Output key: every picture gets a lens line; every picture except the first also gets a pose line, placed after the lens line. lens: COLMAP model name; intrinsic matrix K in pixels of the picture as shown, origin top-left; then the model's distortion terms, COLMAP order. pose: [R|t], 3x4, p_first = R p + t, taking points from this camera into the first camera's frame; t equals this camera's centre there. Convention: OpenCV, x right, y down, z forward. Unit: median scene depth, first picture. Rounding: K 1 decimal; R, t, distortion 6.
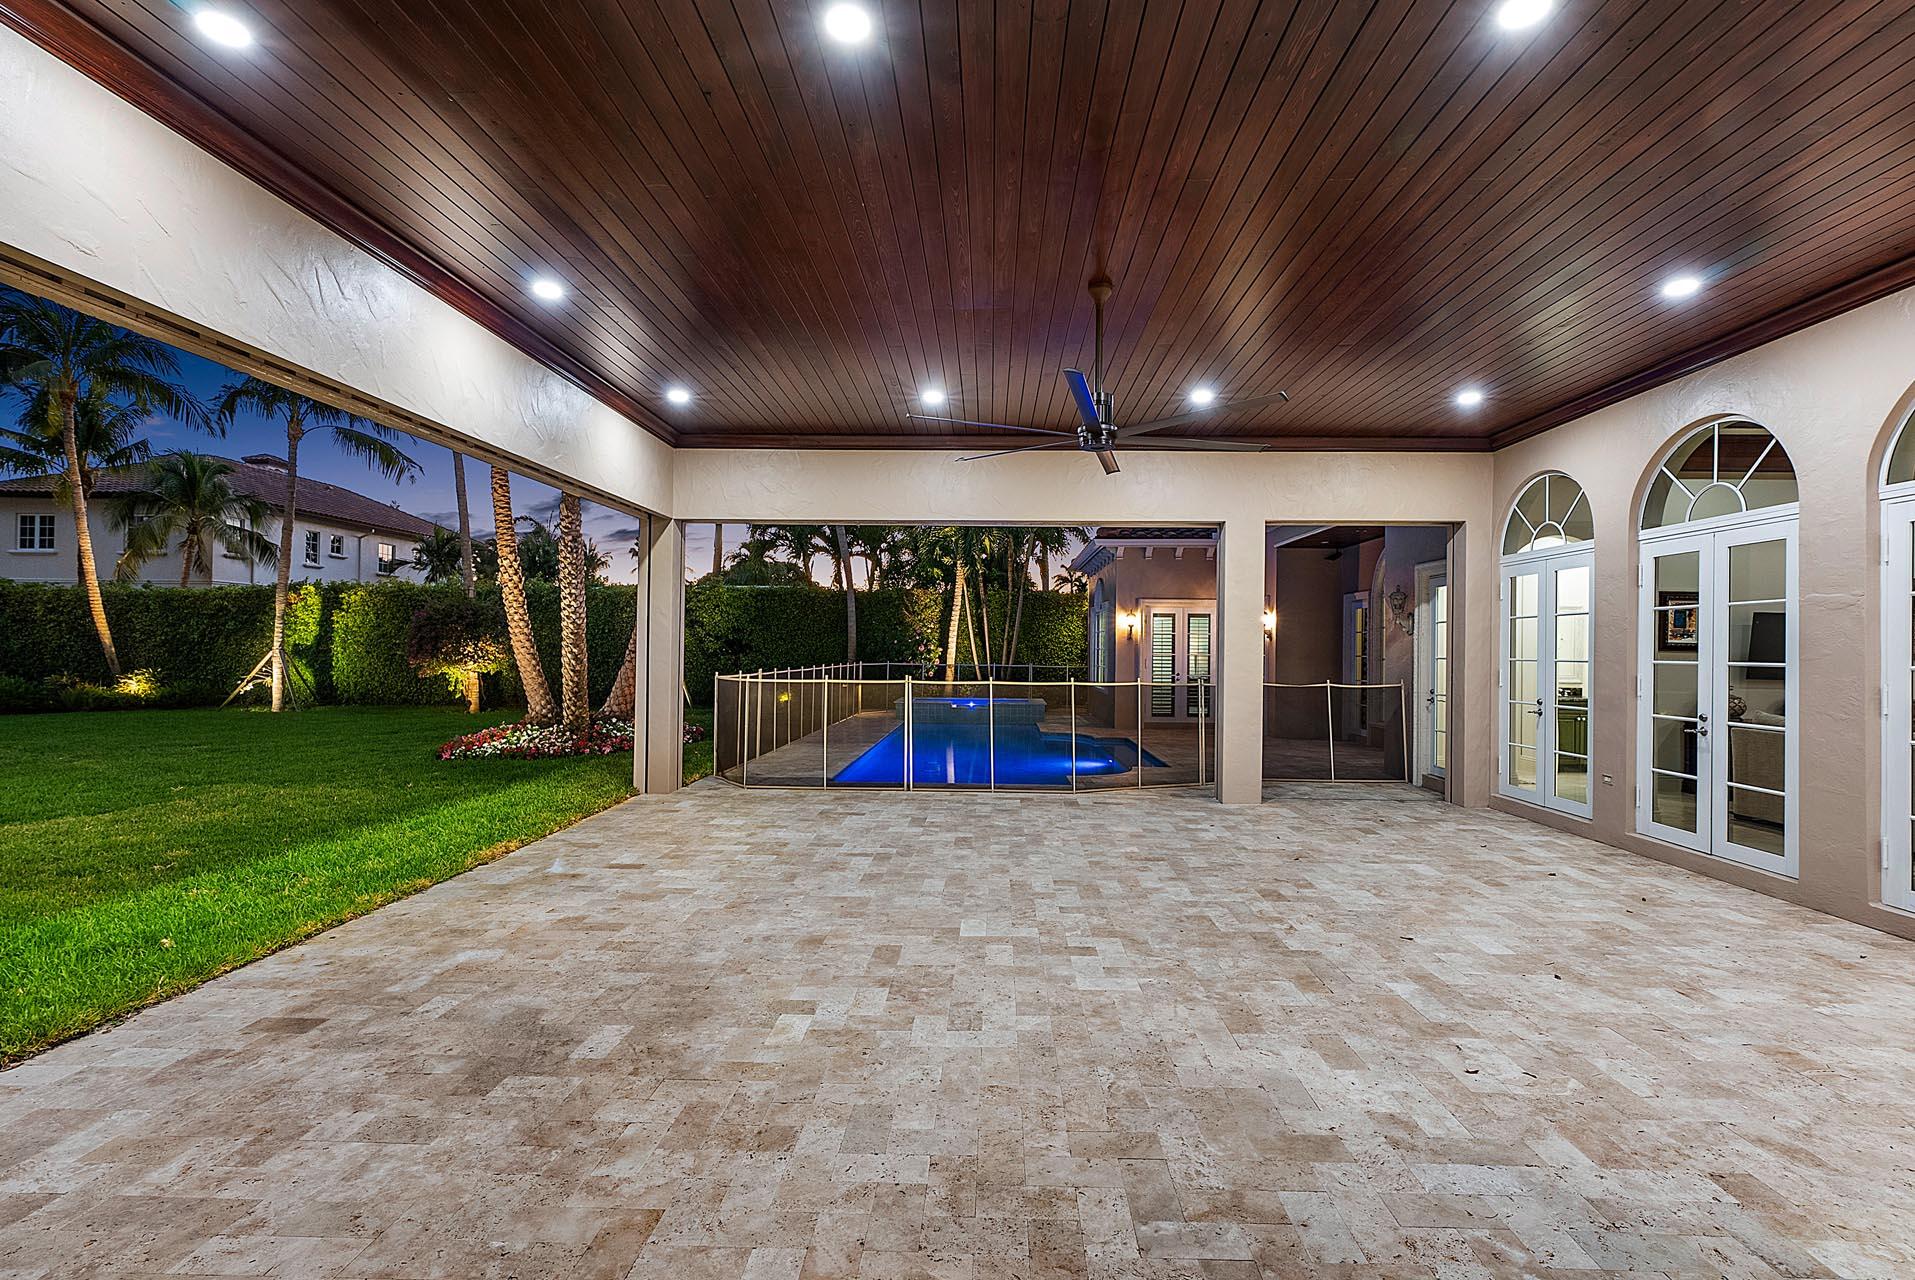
lens RADIAL K [[850.7, 0, 957.5], [0, 850.7, 640.0], [0, 0, 1]] dist [0.001940, 0.007396]
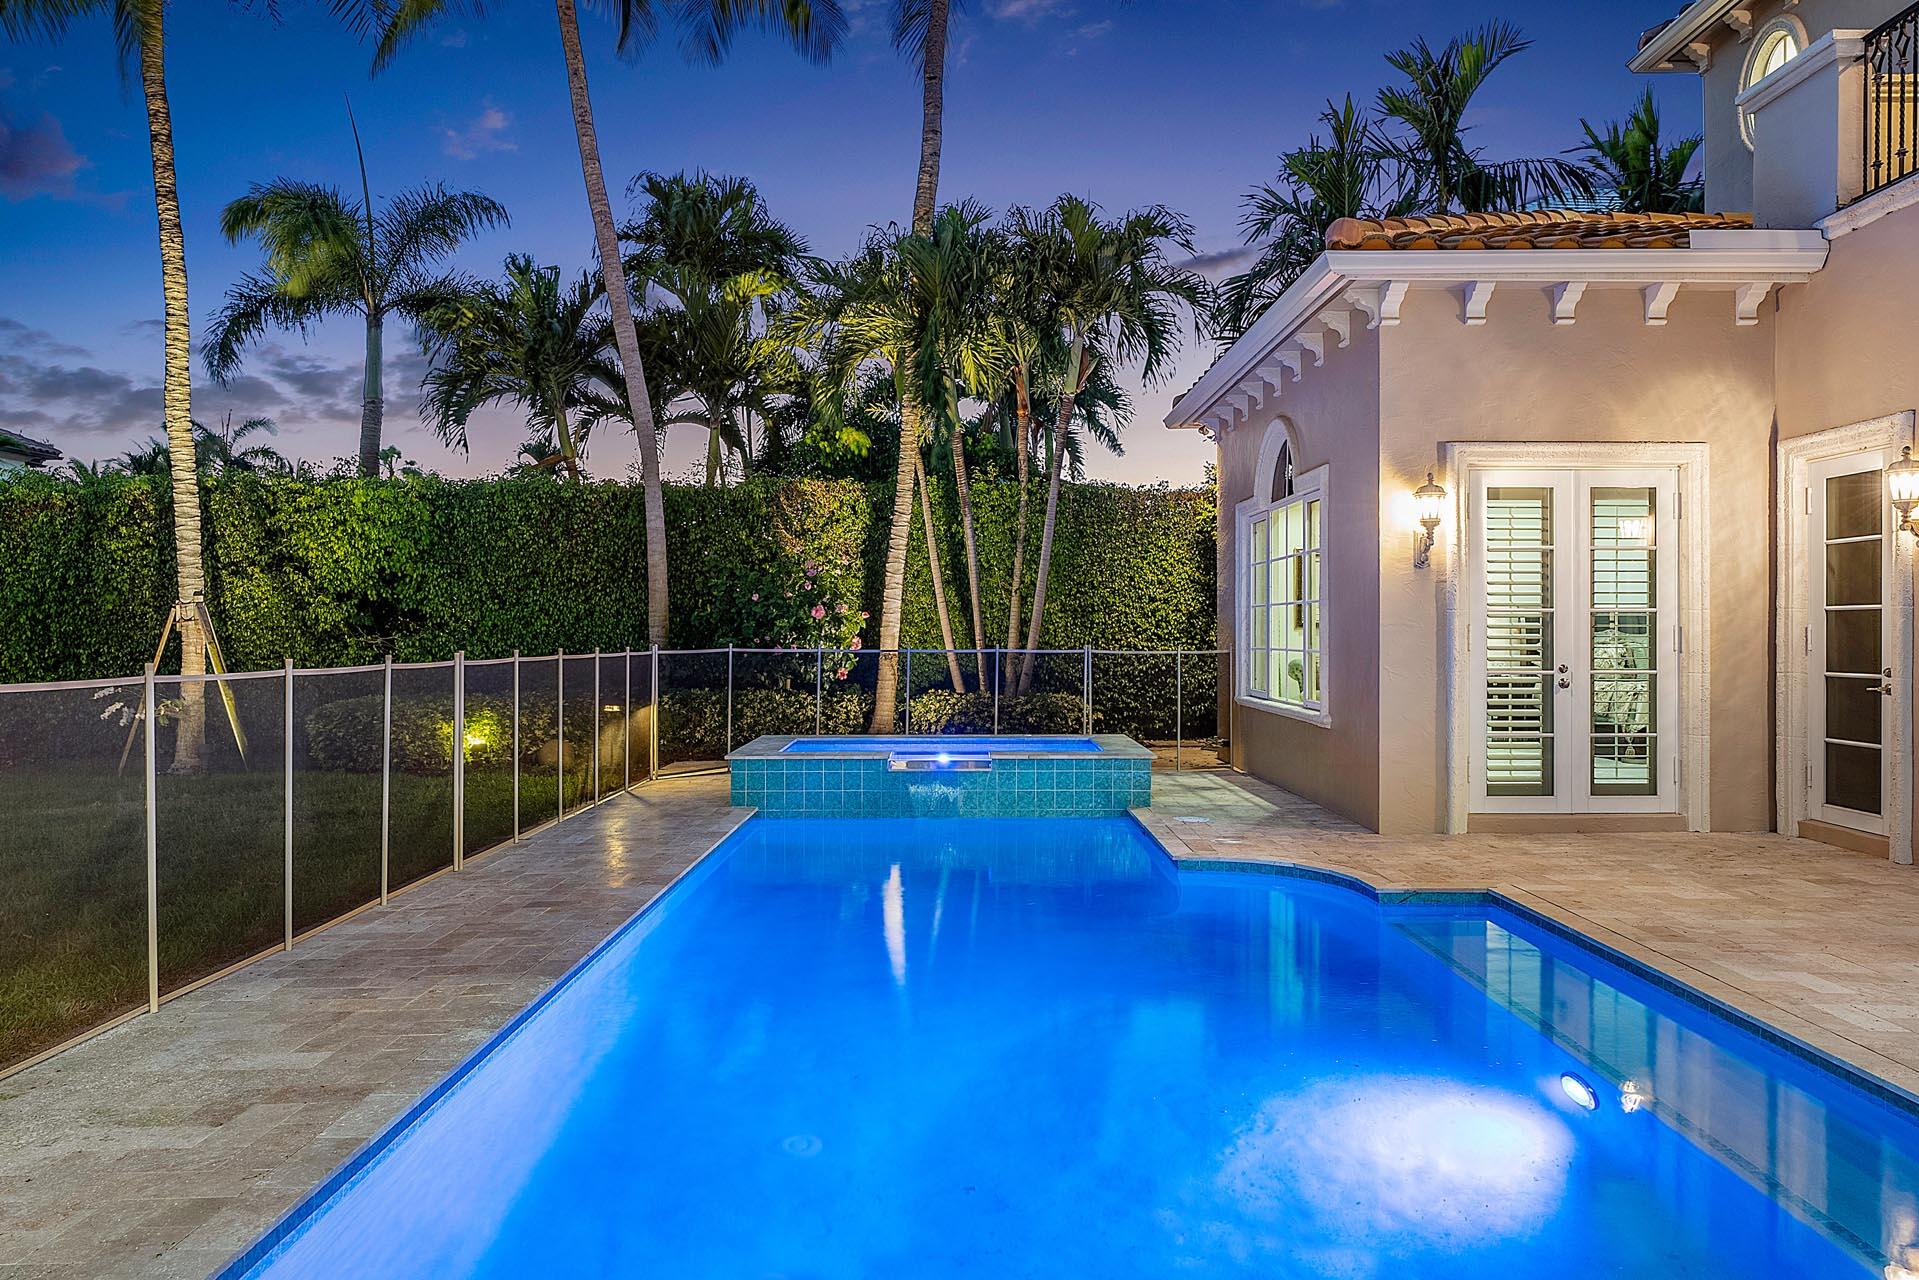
lens RADIAL K [[1215.8, 0, 959.5], [0, 1215.8, 640.0], [0, 0, 1]] dist [0.001066, 0.000470]
pose [[0.998677, -0.011290, 0.050164, -0.003429], [0.010565, 0.999836, 0.014685, 0.014135], [-0.050322, -0.014135, 0.998633, 0.381733]]
